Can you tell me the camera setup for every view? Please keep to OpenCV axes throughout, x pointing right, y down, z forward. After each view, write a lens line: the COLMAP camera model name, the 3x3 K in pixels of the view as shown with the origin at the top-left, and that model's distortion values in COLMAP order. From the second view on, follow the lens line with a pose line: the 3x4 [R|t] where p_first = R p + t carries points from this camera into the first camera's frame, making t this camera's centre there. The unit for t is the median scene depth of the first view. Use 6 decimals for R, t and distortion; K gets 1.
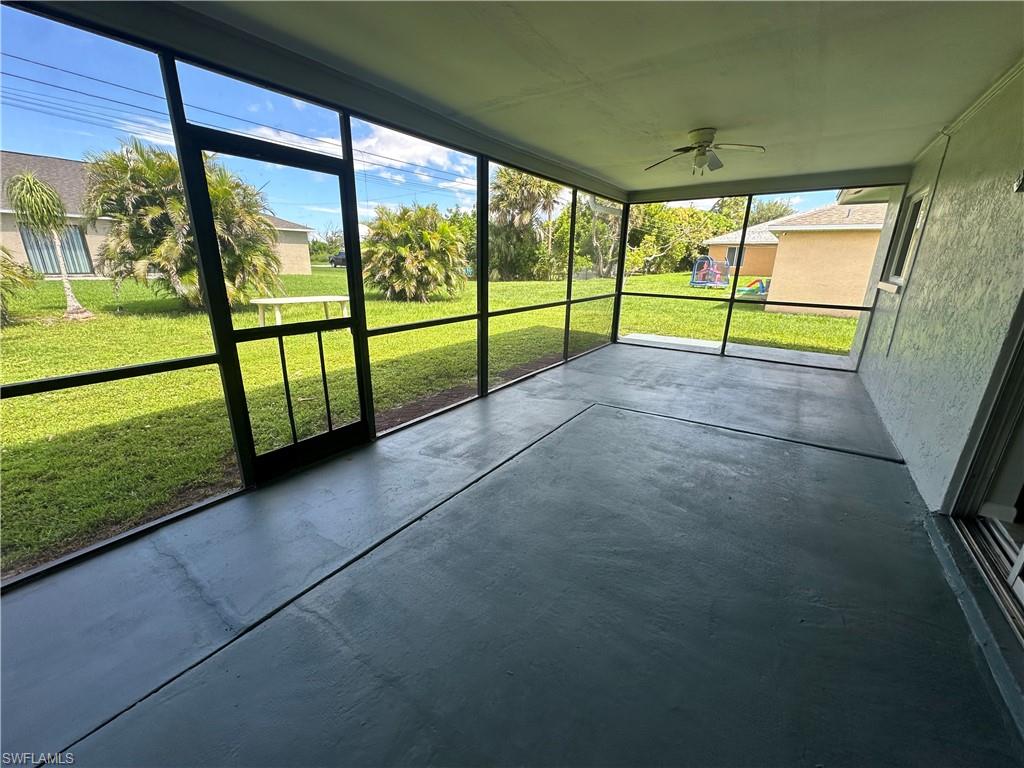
lens RADIAL K [[409.5, 0, 510.3], [0, 409.5, 386.1], [0, 0, 1]] dist [-0.003497, -0.000487]
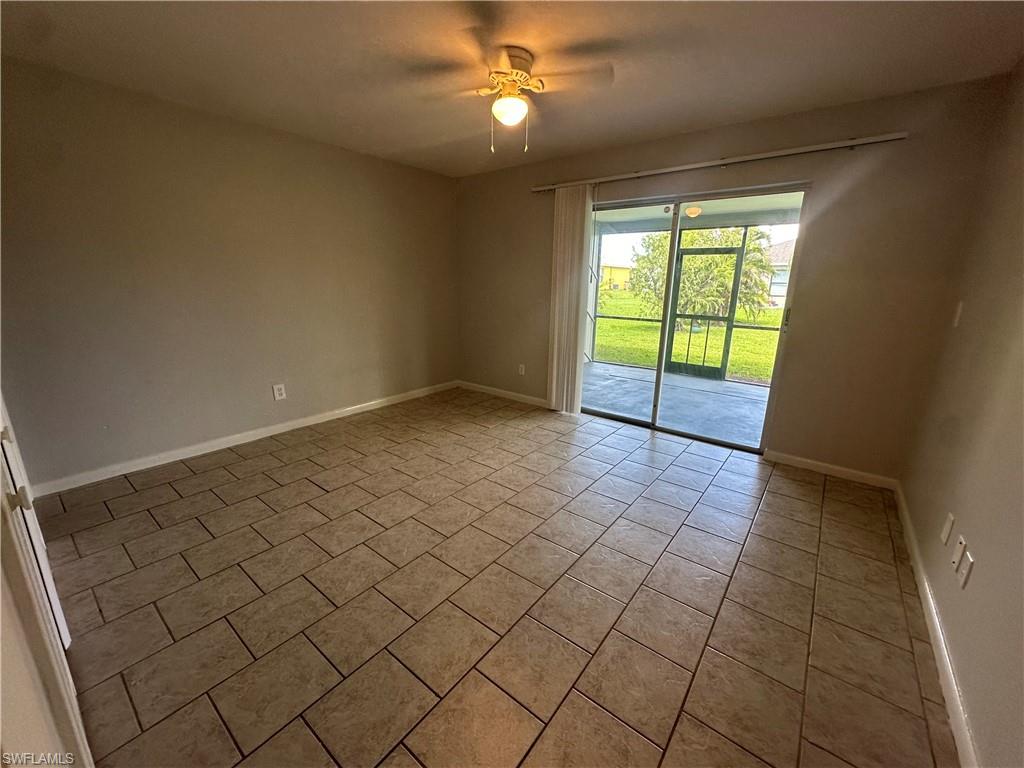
lens RADIAL K [[409.5, 0, 511.9], [0, 409.5, 383.1], [0, 0, 1]] dist [-0.003497, -0.000487]
pose [[-0.060135, 0.229000, -0.971567, 2.078192], [-0.312796, 0.919982, 0.236202, -0.001619], [0.947915, 0.318107, 0.016307, 0.000601]]
